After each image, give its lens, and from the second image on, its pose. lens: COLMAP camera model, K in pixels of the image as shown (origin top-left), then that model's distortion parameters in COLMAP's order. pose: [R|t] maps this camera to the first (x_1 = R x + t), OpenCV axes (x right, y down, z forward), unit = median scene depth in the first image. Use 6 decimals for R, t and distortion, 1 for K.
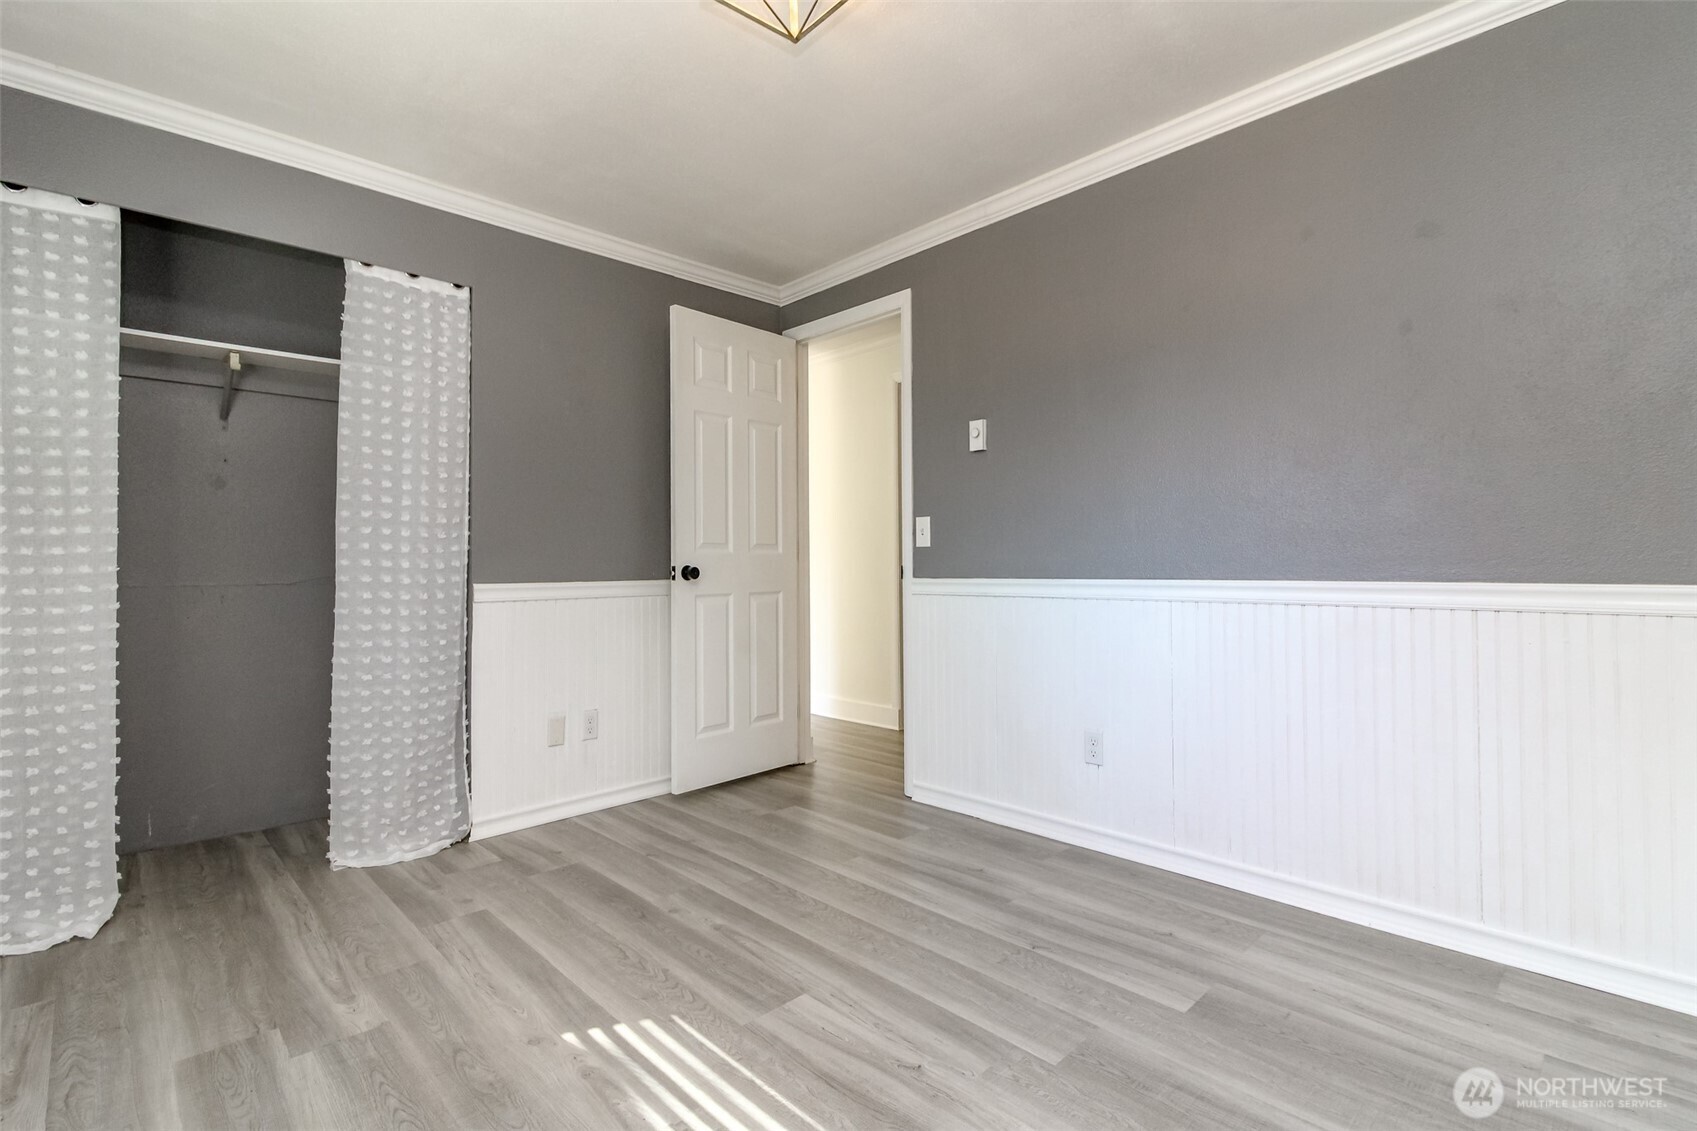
lens RADIAL K [[784.6, 0, 837.8], [0, 784.6, 549.4], [0, 0, 1]] dist [0.021661, -0.015822]
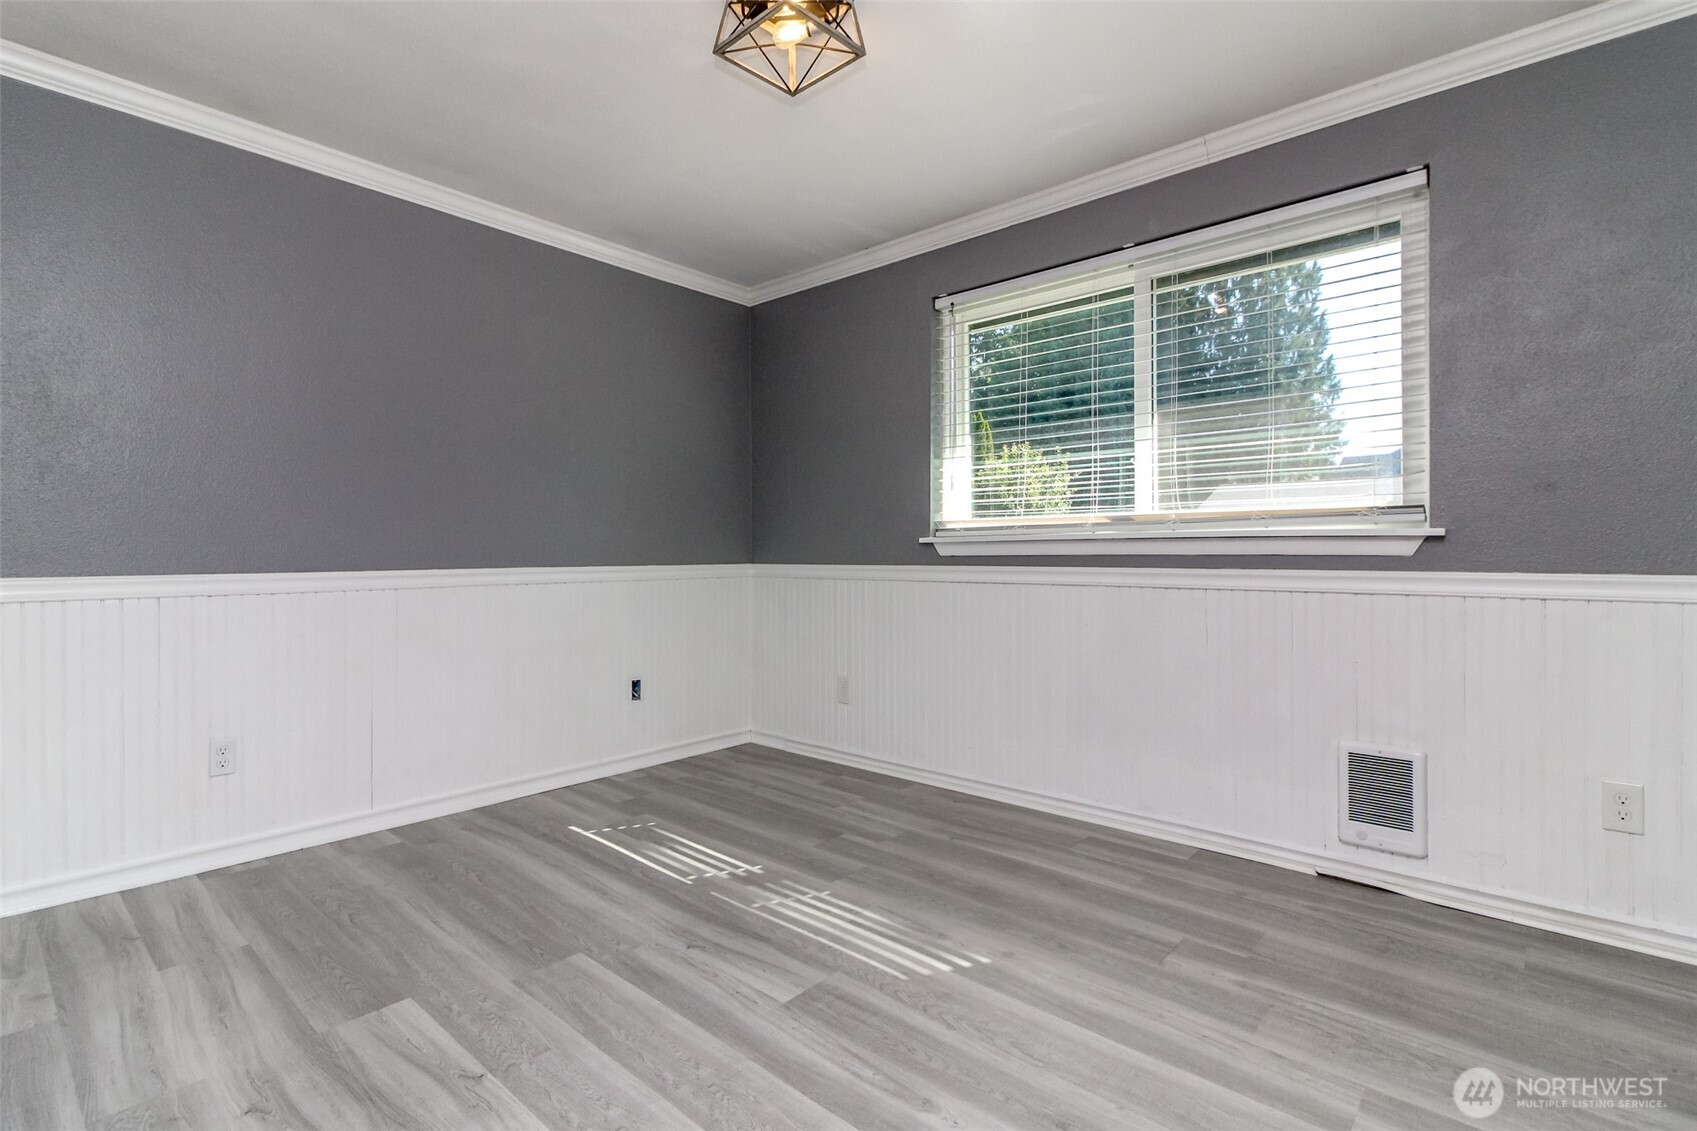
lens RADIAL K [[784.6, 0, 837.8], [0, 784.6, 549.4], [0, 0, 1]] dist [0.021661, -0.015822]
pose [[-0.996239, 0.012828, -0.085693, -0.032607], [0.014510, 0.999714, -0.019035, 0.032181], [0.085425, -0.020207, -0.996140, 2.024289]]
